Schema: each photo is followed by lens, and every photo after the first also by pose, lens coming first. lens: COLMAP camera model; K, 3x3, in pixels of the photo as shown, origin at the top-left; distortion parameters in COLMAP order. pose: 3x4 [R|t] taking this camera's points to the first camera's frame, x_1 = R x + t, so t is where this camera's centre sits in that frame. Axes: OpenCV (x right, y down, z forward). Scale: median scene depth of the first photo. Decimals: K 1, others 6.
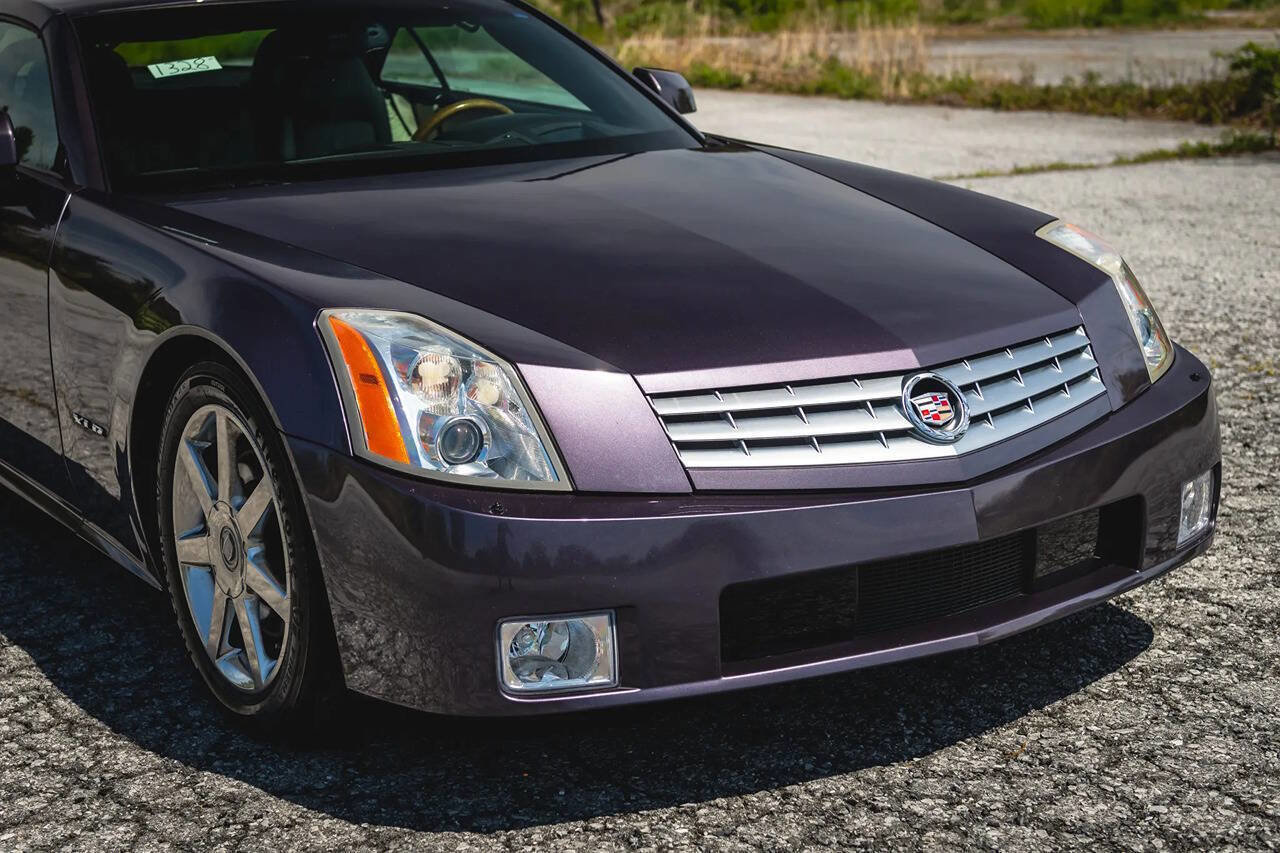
lens RADIAL K [[2386.9, 0, 632.7], [0, 2386.9, 424.1], [0, 0, 1]] dist [0.073443, 0.000000]
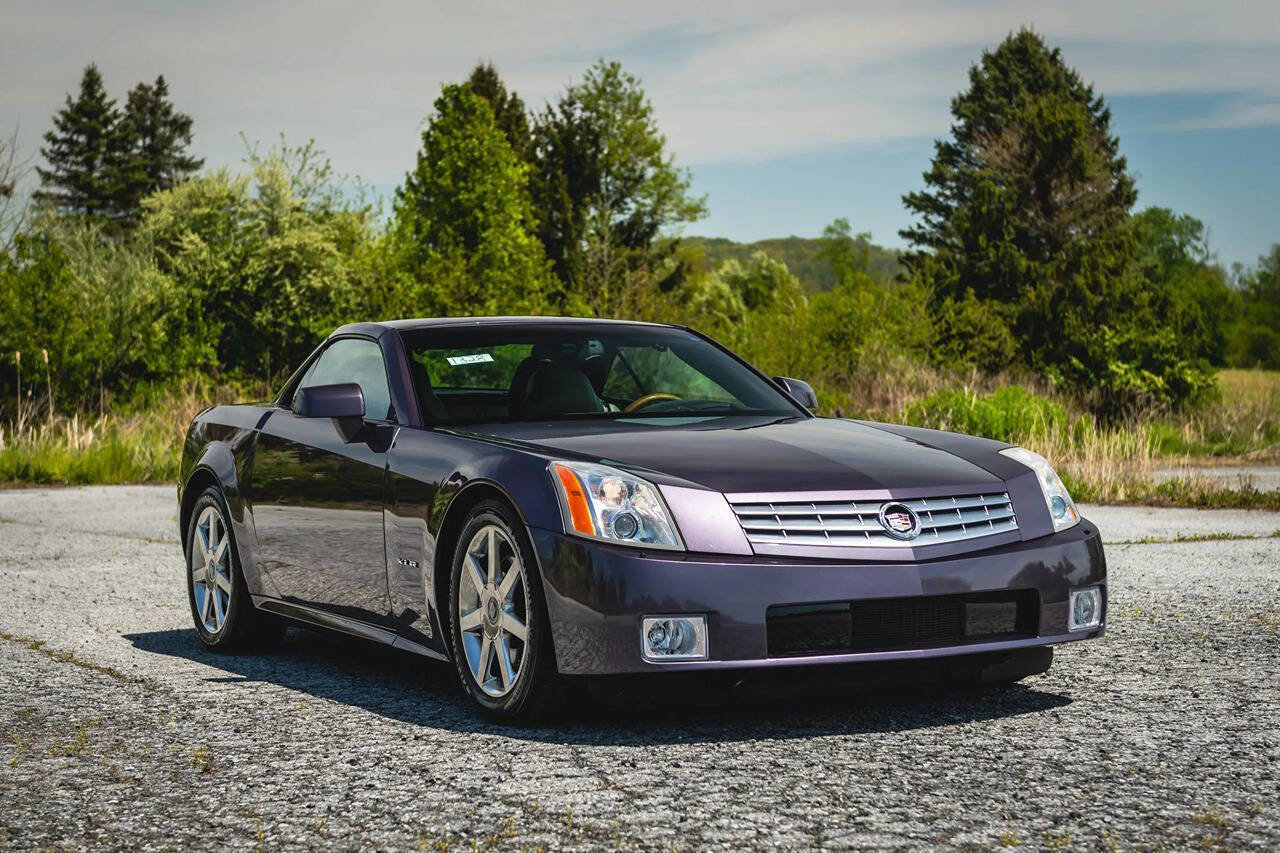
lens RADIAL K [[2610.2, 0, 635.0], [0, 2610.2, 430.1], [0, 0, 1]] dist [0.334198, 0.000000]
pose [[0.994791, 0.009569, -0.101486, 0.127668], [-0.027868, 0.983187, -0.180464, 0.276762], [0.098053, 0.182352, 0.978332, -0.891768]]
